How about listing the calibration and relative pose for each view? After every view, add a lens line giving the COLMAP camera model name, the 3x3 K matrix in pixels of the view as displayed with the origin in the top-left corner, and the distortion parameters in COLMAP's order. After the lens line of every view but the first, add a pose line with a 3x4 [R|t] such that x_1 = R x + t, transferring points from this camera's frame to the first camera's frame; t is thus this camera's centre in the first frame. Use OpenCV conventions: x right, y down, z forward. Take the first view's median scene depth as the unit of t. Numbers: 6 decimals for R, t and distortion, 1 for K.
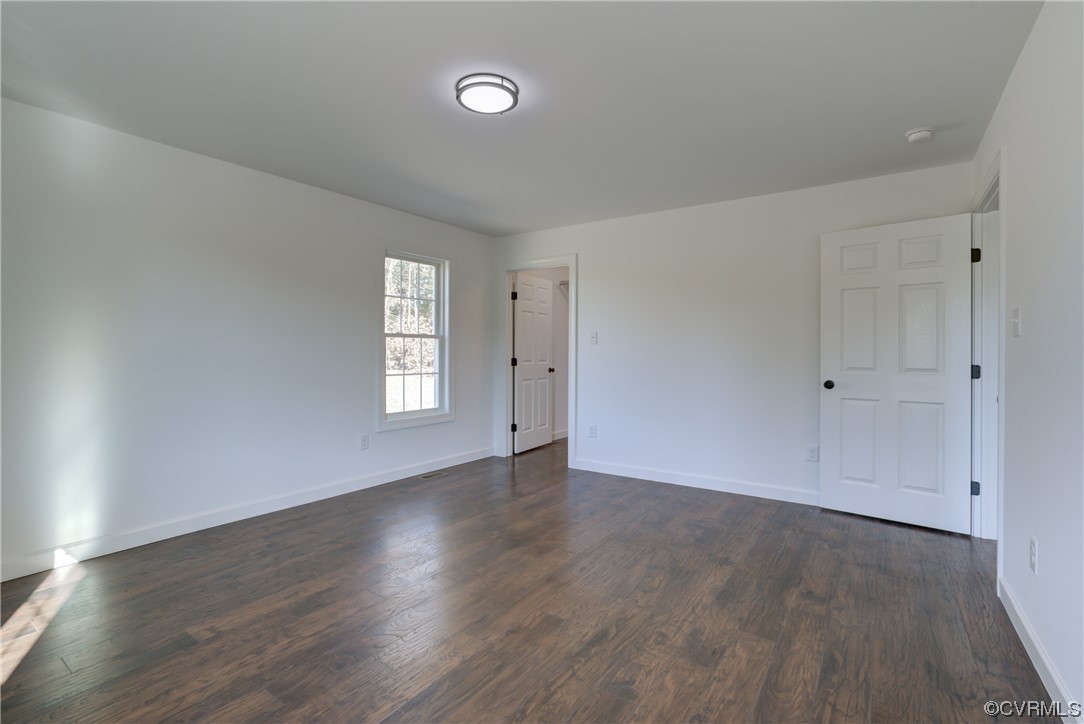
lens RADIAL K [[496.6, 0, 543.9], [0, 496.6, 353.3], [0, 0, 1]] dist [-0.043593, 0.023176]
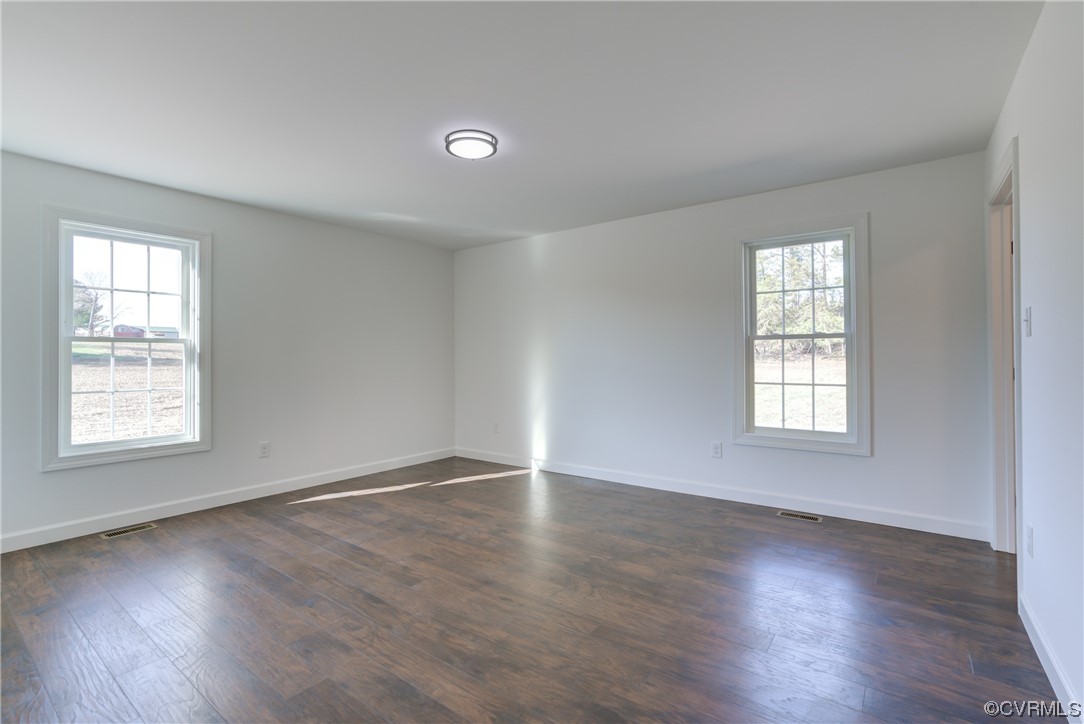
lens RADIAL K [[496.6, 0, 543.9], [0, 496.6, 353.3], [0, 0, 1]] dist [-0.043593, 0.023176]
pose [[-0.038576, -0.014283, -0.999154, 0.947062], [0.003027, 0.999892, -0.014410, 0.004337], [0.999251, -0.003580, -0.038529, 1.071668]]
